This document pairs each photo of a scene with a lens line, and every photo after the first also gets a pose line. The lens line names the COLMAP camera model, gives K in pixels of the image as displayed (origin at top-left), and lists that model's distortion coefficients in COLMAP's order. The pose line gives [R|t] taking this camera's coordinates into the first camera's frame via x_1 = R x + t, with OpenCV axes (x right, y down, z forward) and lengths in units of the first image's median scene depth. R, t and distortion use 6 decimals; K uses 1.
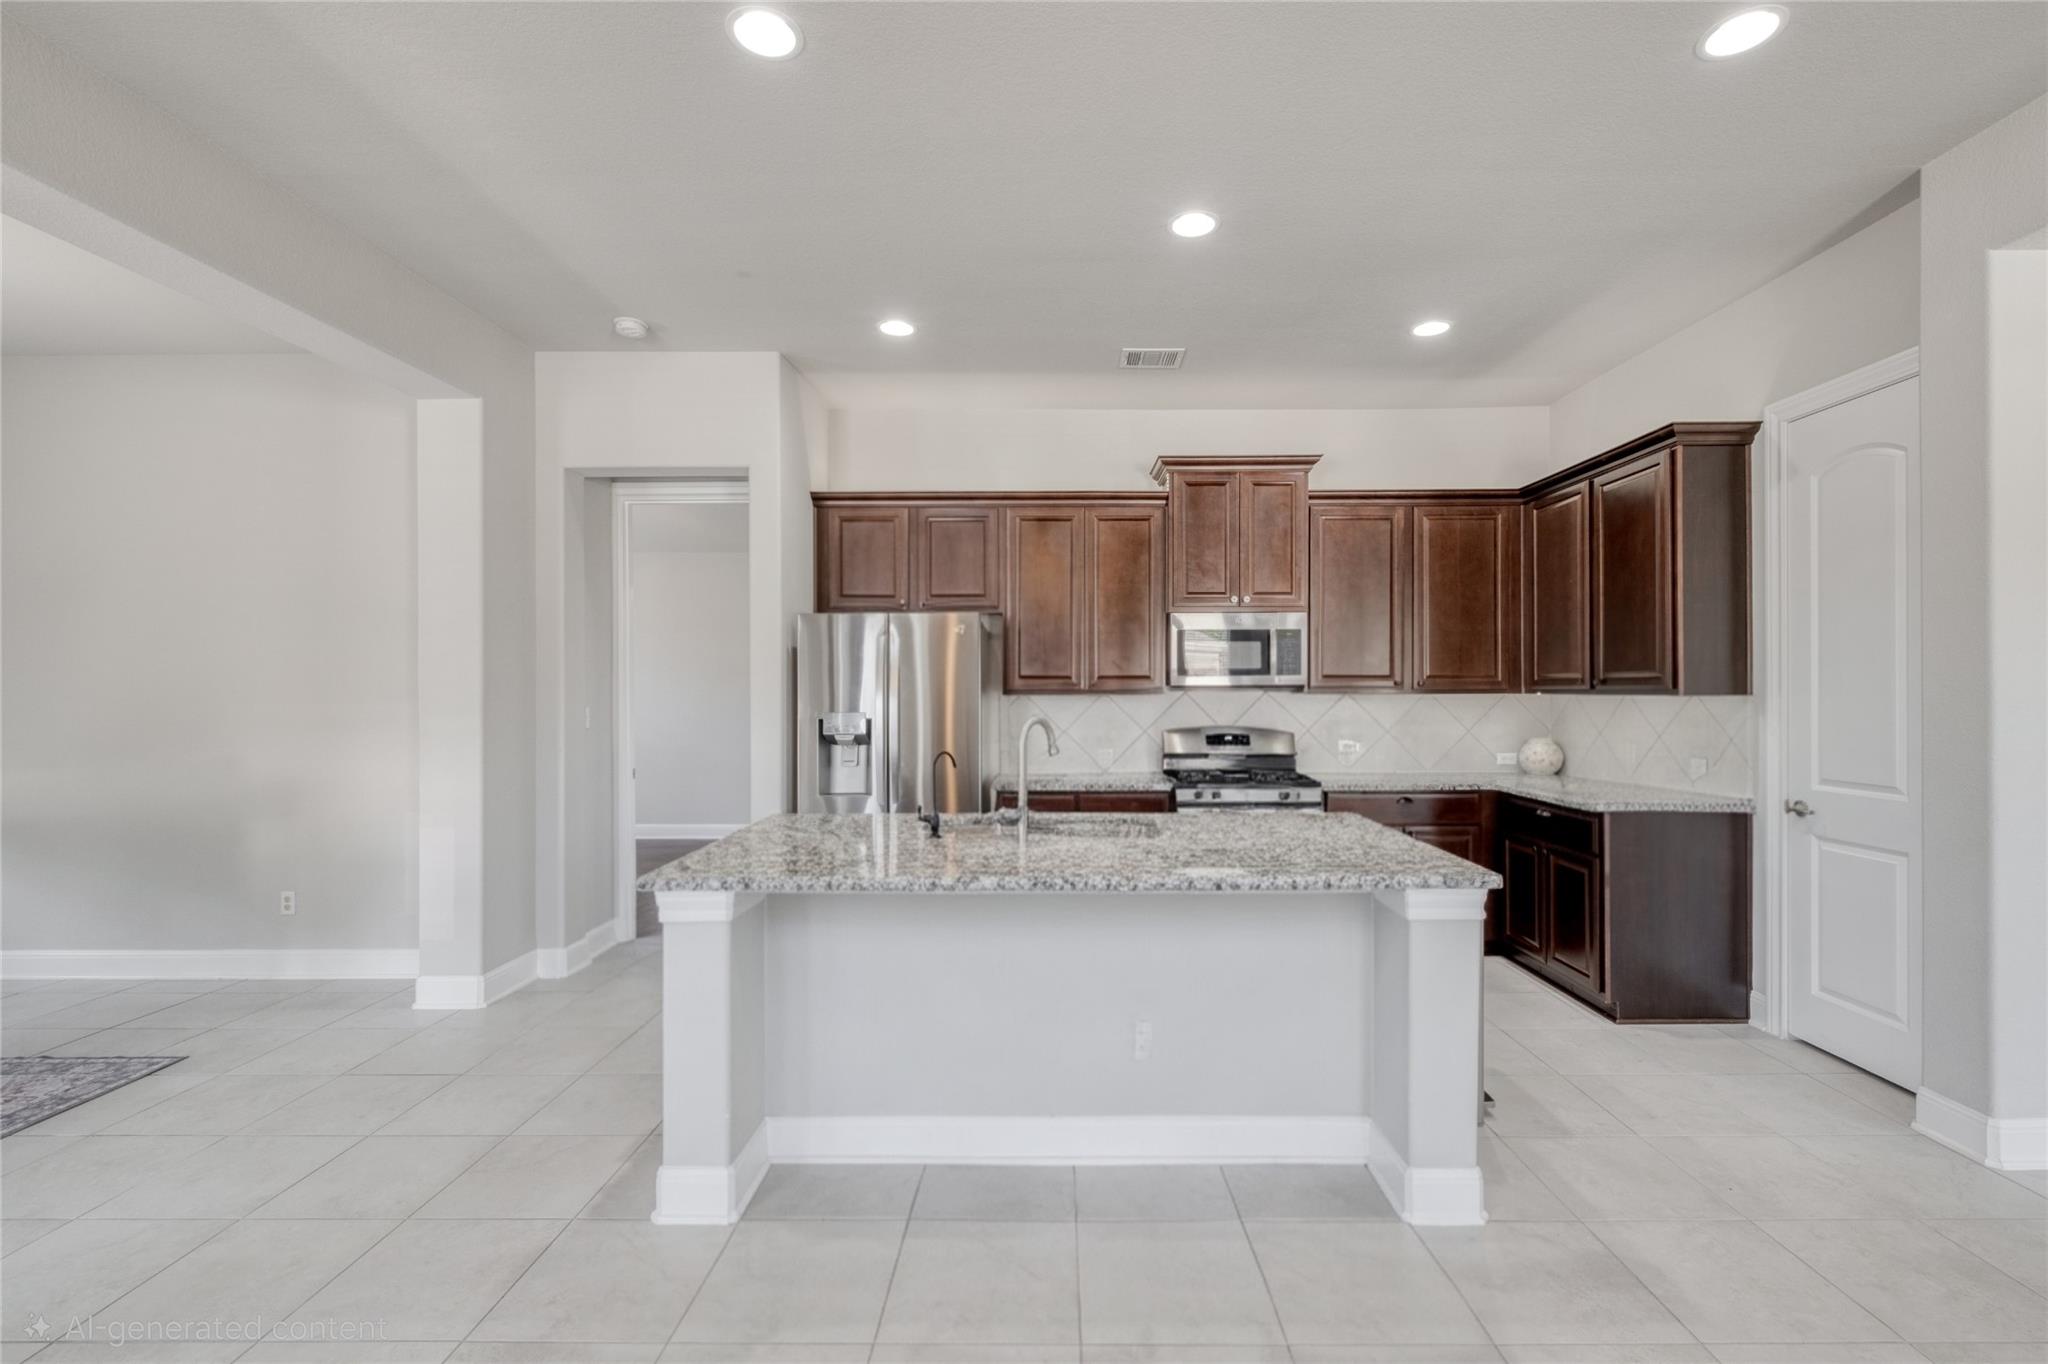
lens RADIAL K [[891.4, 0, 1048.6], [0, 891.4, 686.5], [0, 0, 1]] dist [0.001272, -0.000682]
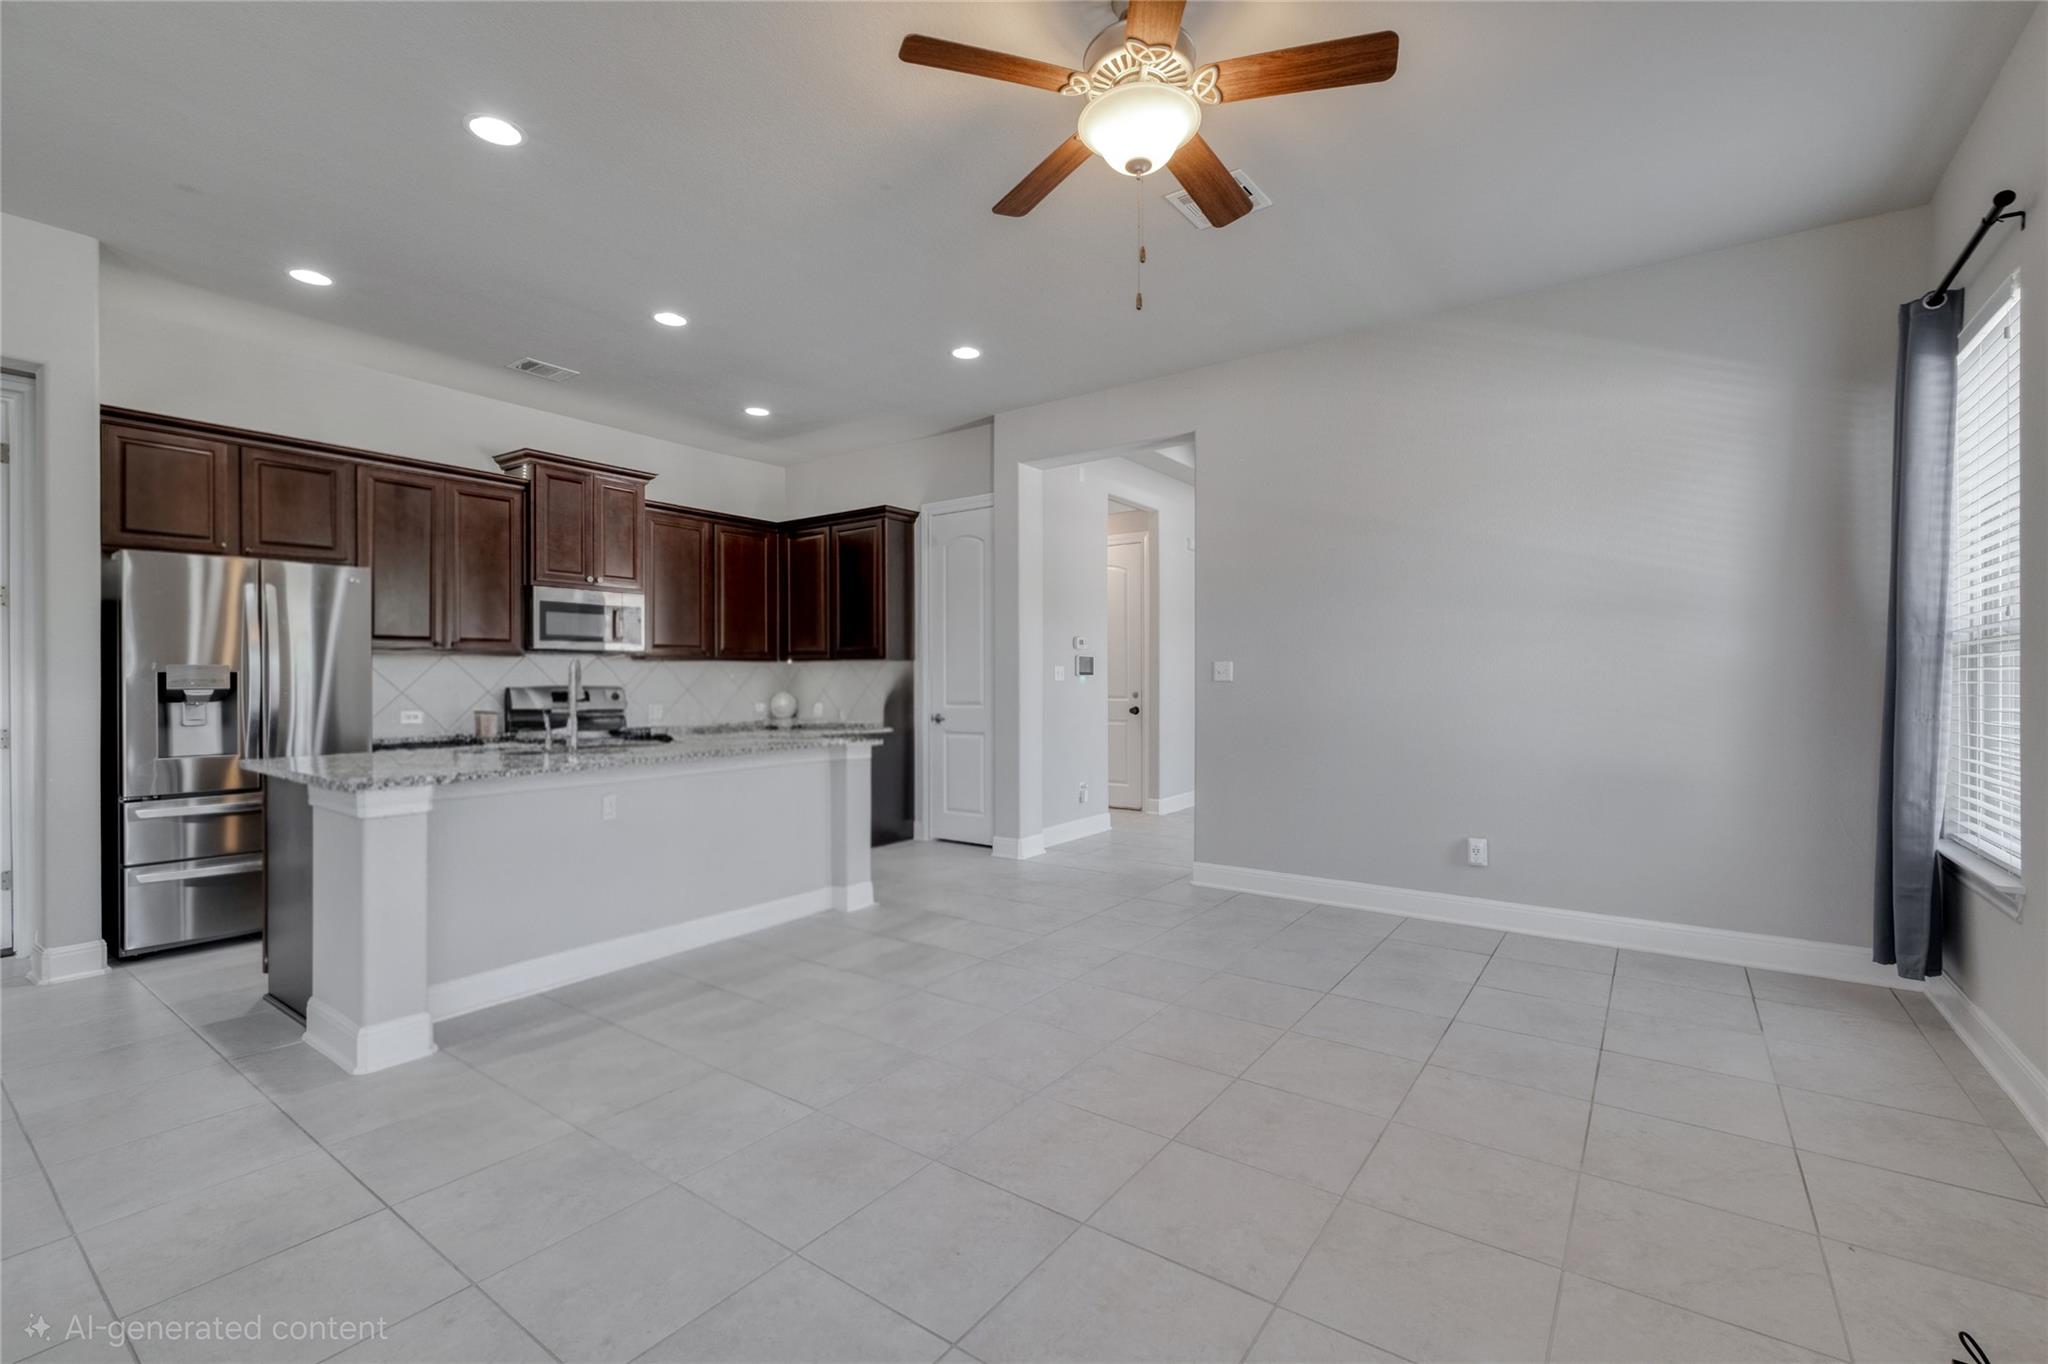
lens RADIAL K [[890.0, 0, 1030.1], [0, 890.0, 678.4], [0, 0, 1]] dist [-0.001347, -0.000978]
pose [[0.578554, 0.002977, 0.815638, -0.436592], [-0.000928, 0.999995, -0.002992, 0.041011], [-0.815643, 0.000974, 0.578554, -0.193255]]
